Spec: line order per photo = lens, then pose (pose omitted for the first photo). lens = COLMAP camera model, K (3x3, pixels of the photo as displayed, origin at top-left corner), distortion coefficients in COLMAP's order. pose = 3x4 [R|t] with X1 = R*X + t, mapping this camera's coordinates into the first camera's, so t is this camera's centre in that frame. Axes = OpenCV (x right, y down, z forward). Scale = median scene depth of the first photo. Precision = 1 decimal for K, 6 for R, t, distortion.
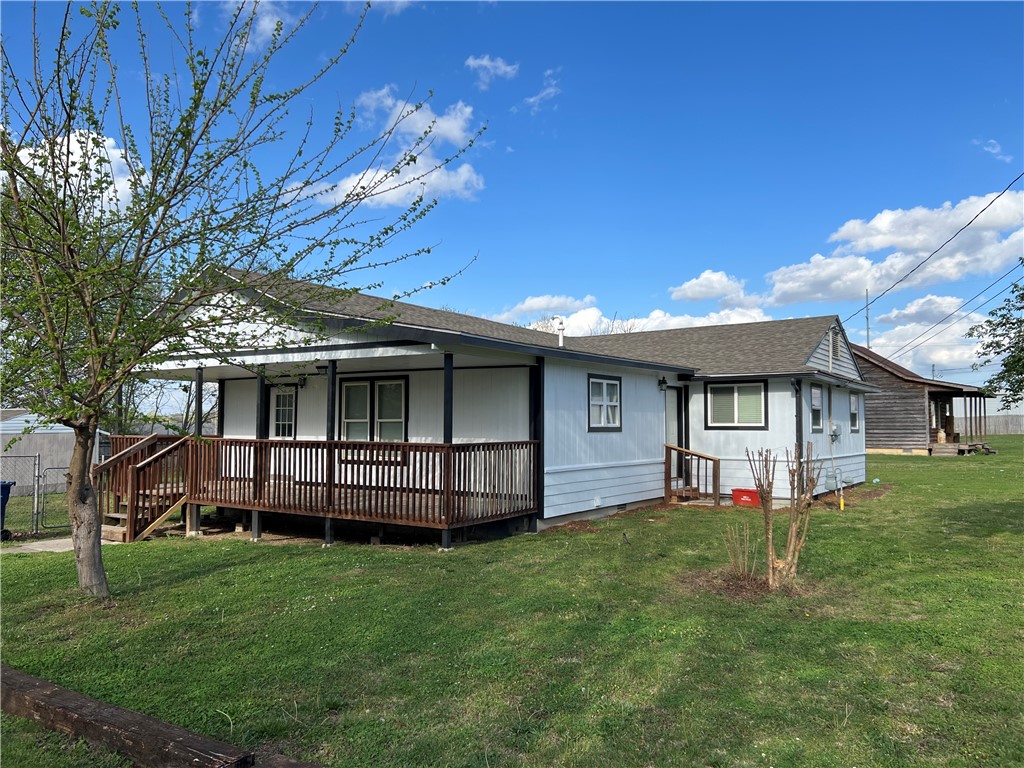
lens RADIAL K [[771.9, 0, 523.4], [0, 771.9, 382.6], [0, 0, 1]] dist [0.061100, -0.061736]
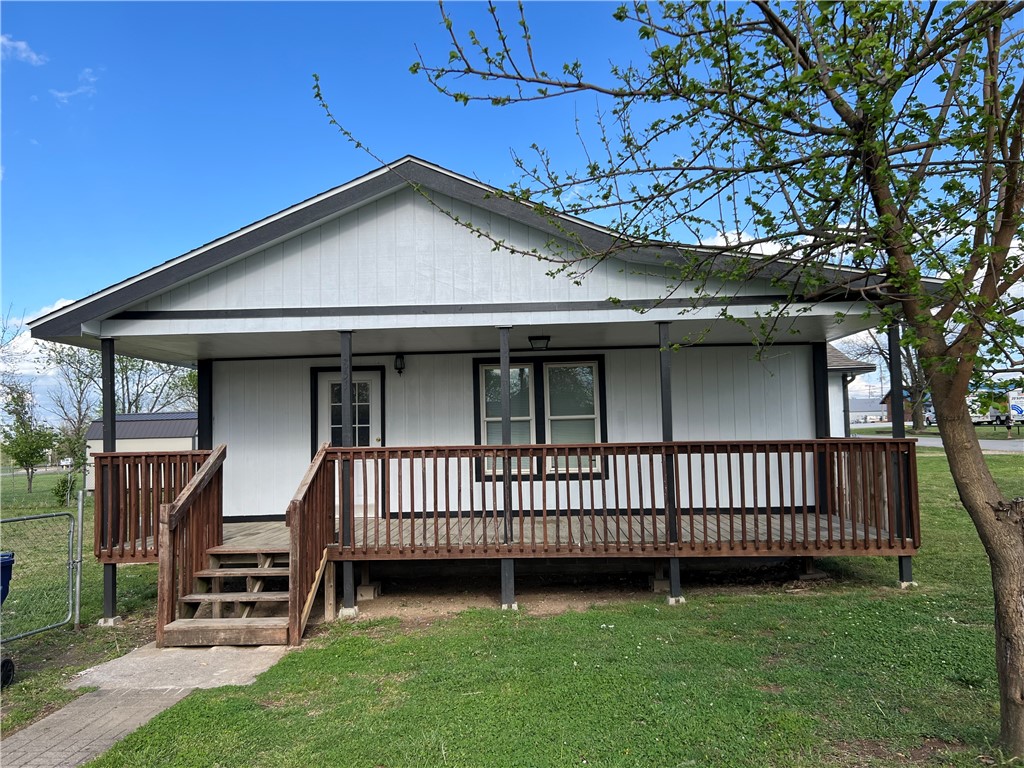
lens RADIAL K [[771.9, 0, 523.4], [0, 771.9, 382.6], [0, 0, 1]] dist [0.061100, -0.061736]
pose [[0.869186, -0.002567, 0.494479, -0.587655], [0.000450, 0.999990, 0.004400, 0.018099], [-0.494485, -0.003602, 0.869179, 0.411952]]
